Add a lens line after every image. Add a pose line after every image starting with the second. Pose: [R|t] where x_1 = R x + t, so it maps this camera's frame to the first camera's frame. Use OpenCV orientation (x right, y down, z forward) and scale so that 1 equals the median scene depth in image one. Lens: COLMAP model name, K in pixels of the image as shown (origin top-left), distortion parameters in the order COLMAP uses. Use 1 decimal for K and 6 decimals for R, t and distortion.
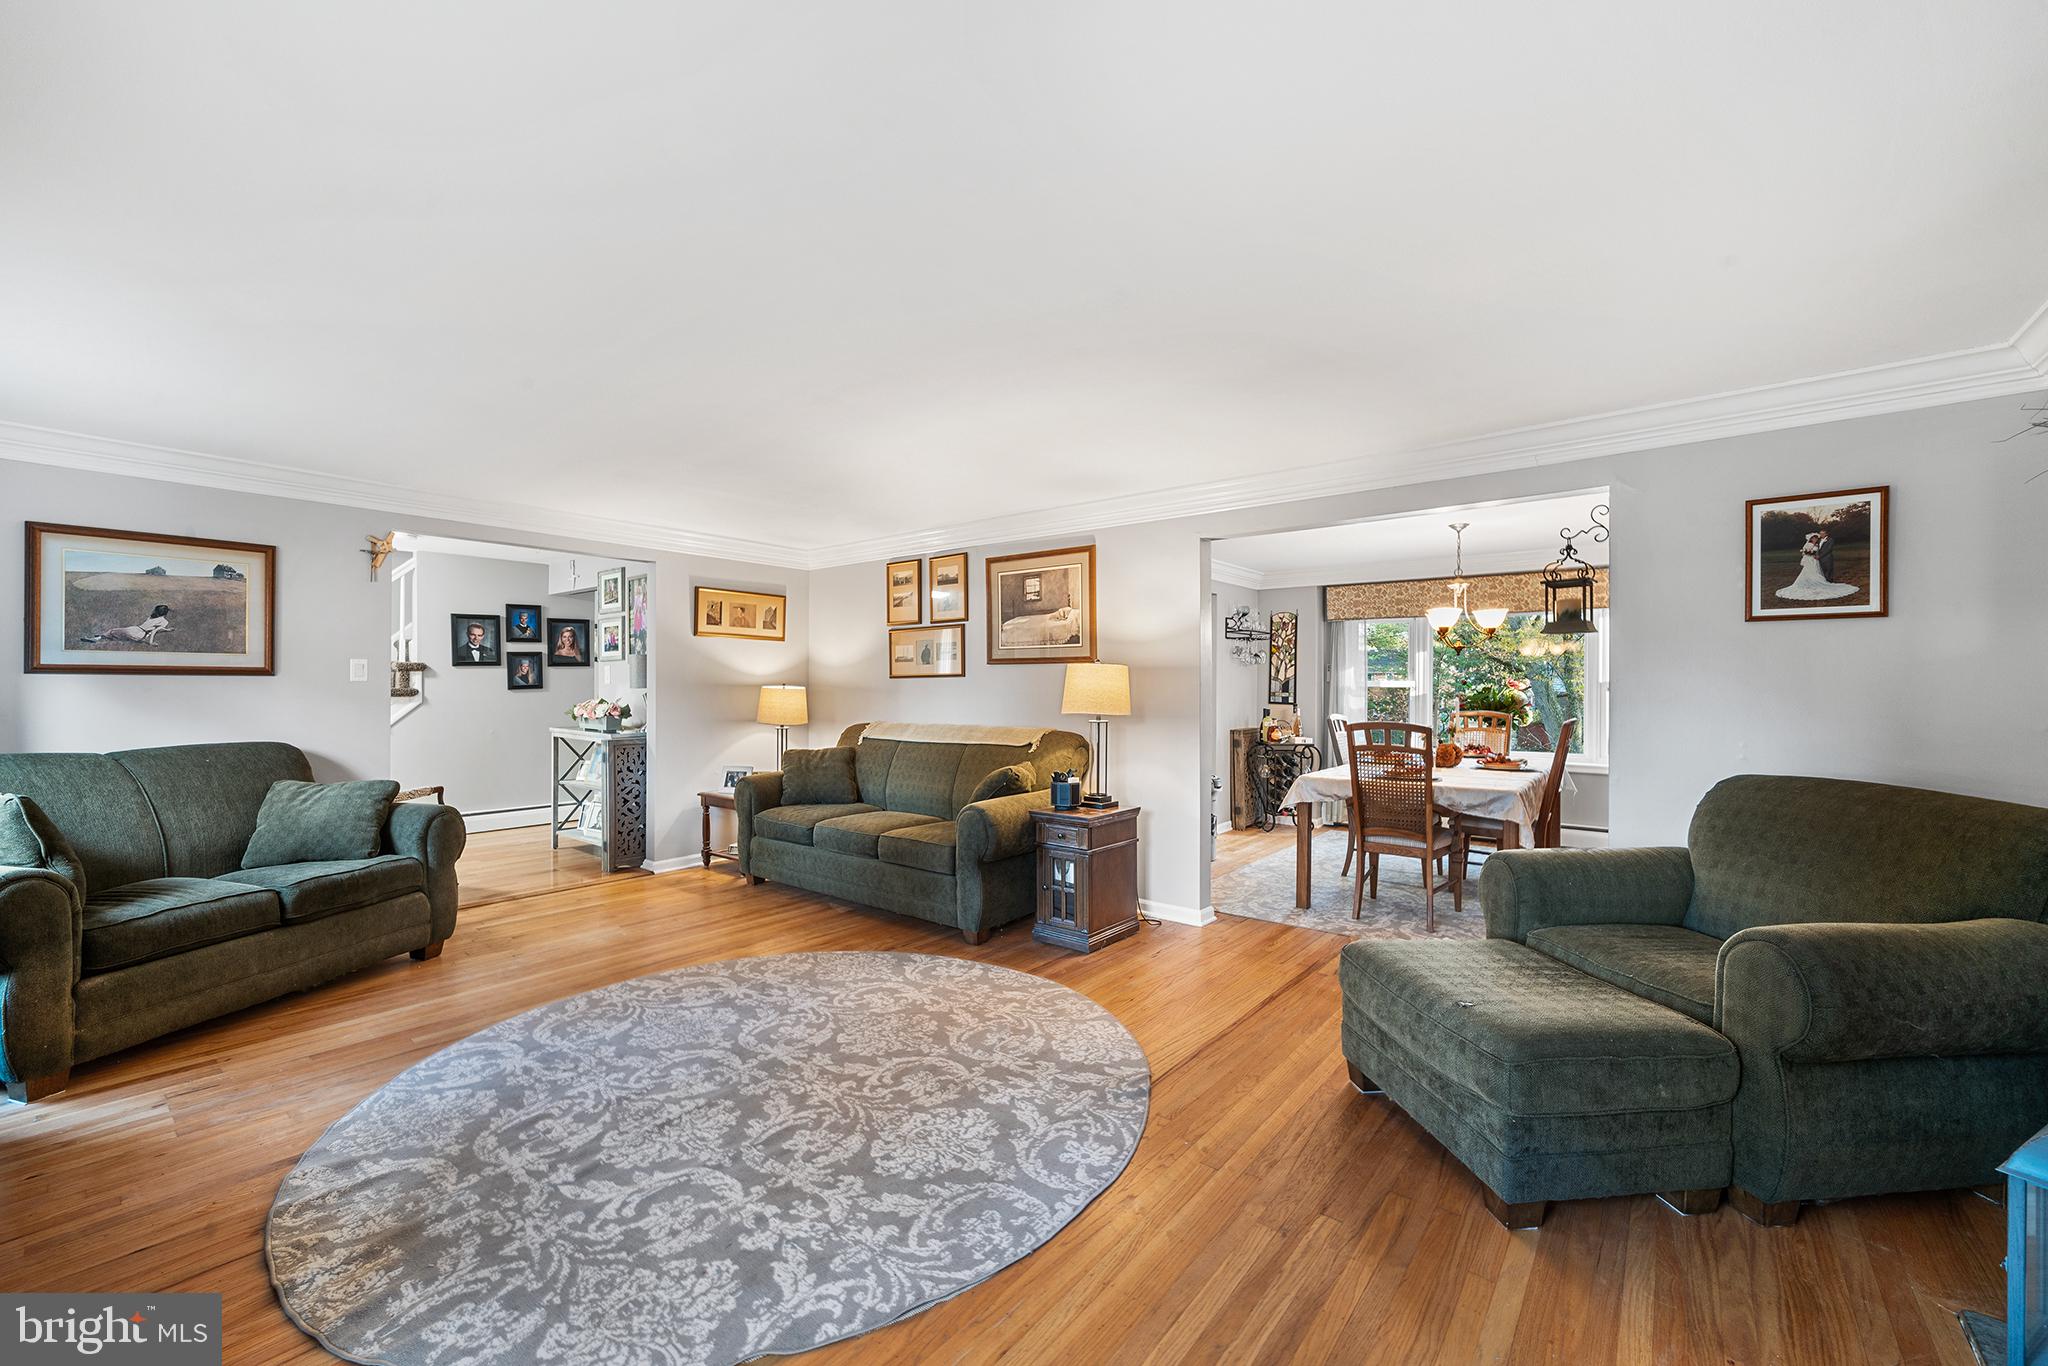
lens RADIAL K [[806.4, 0, 1015.4], [0, 806.4, 688.6], [0, 0, 1]] dist [-0.001796, 0.000003]
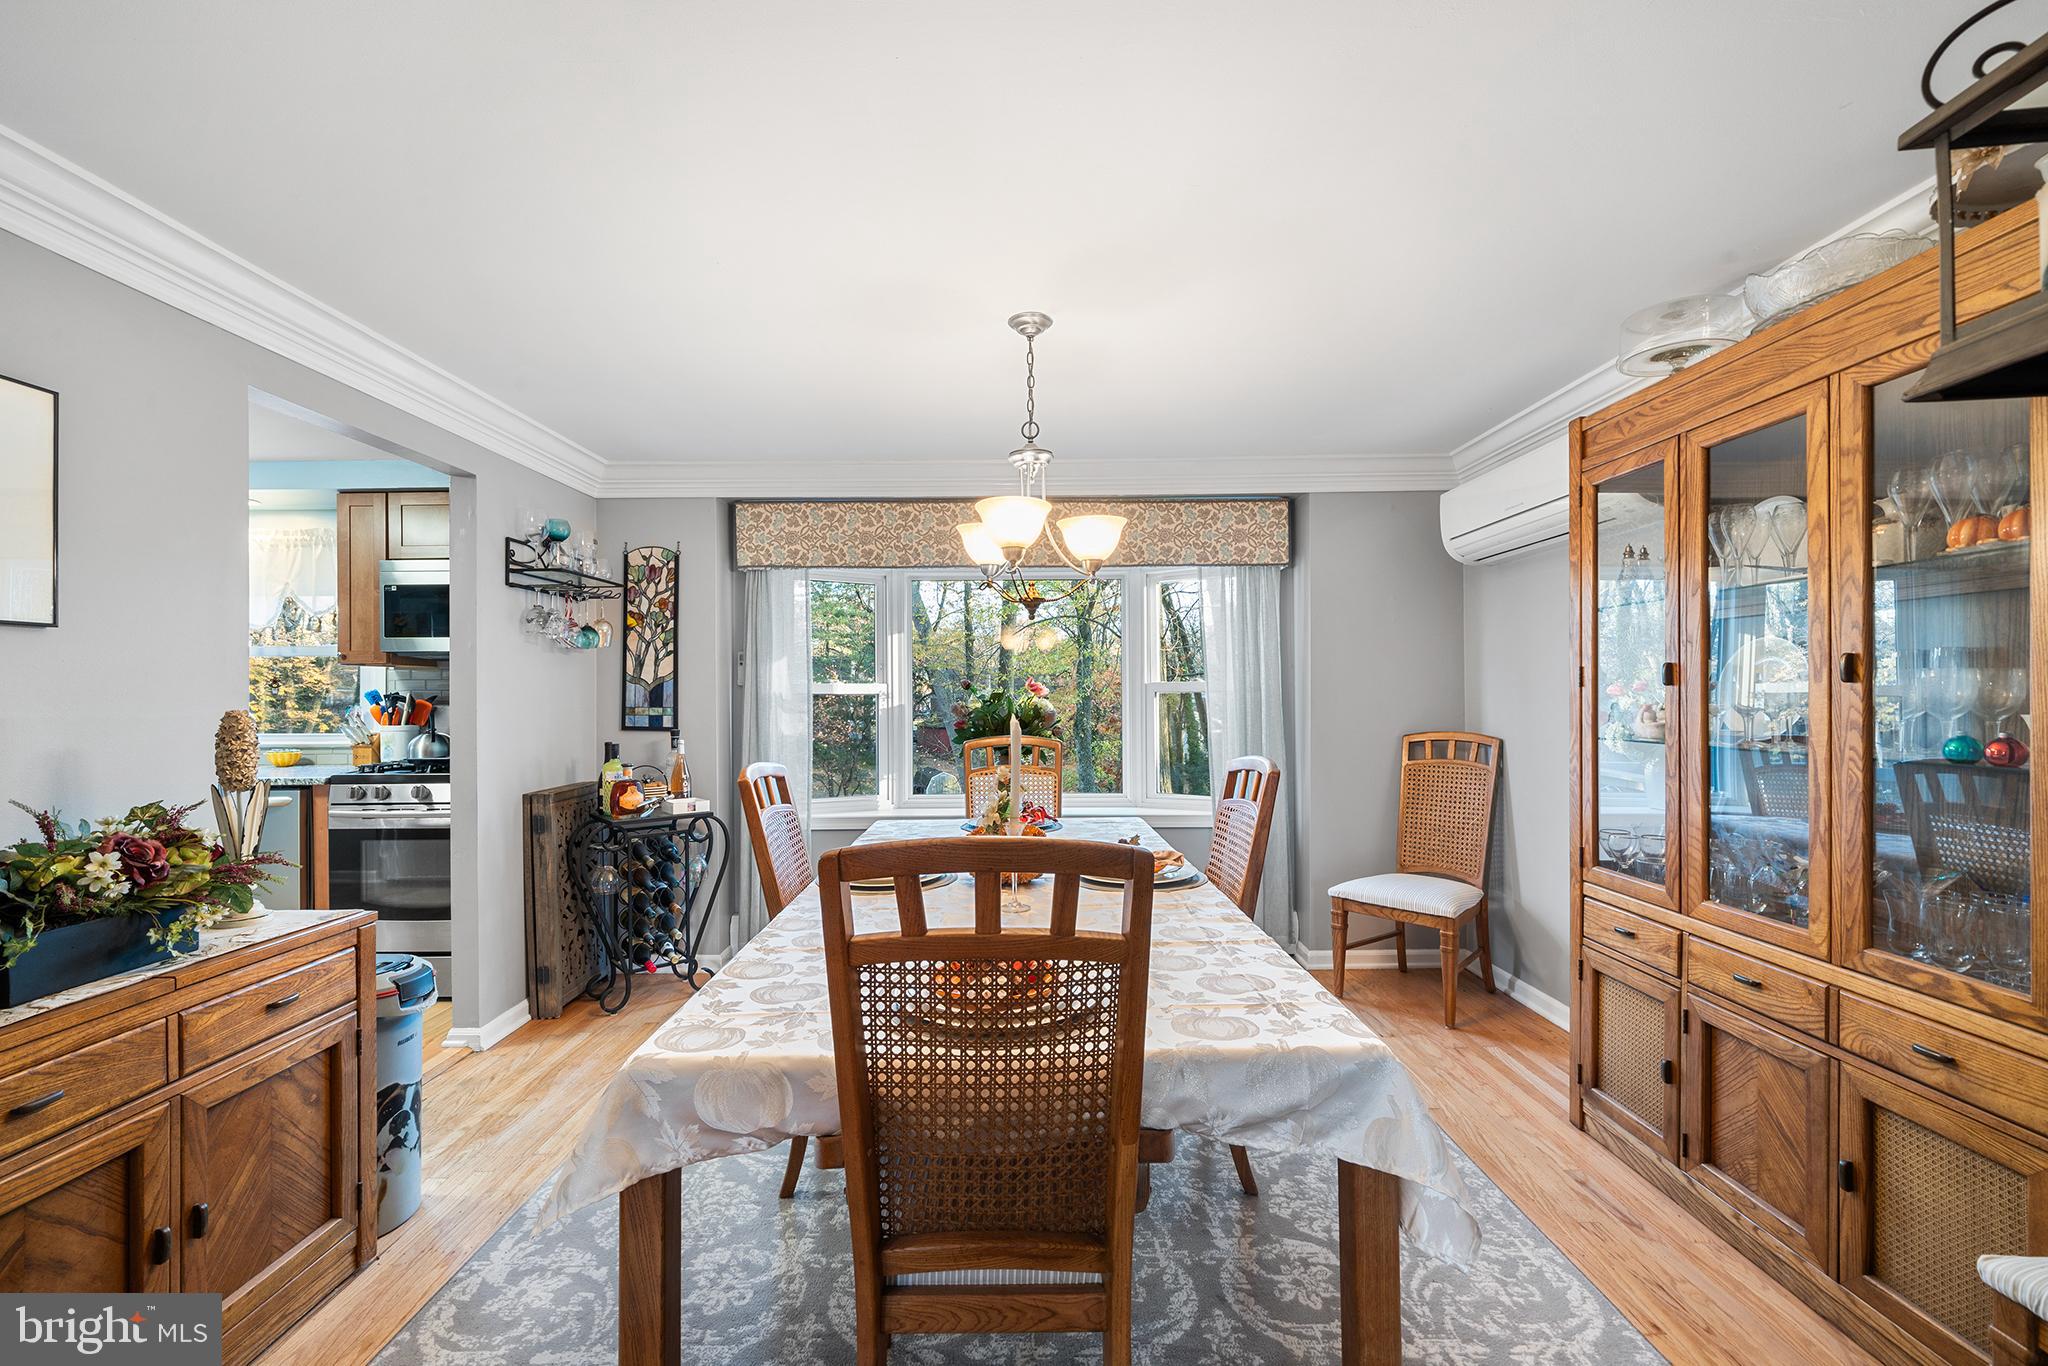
lens RADIAL K [[806.4, 0, 1015.4], [0, 806.4, 688.6], [0, 0, 1]] dist [-0.001796, 0.000003]
pose [[0.766293, -0.003854, 0.642480, 0.190667], [0.012495, 0.999882, -0.008905, 0.000535], [-0.642370, 0.014852, 0.766251, 0.489698]]
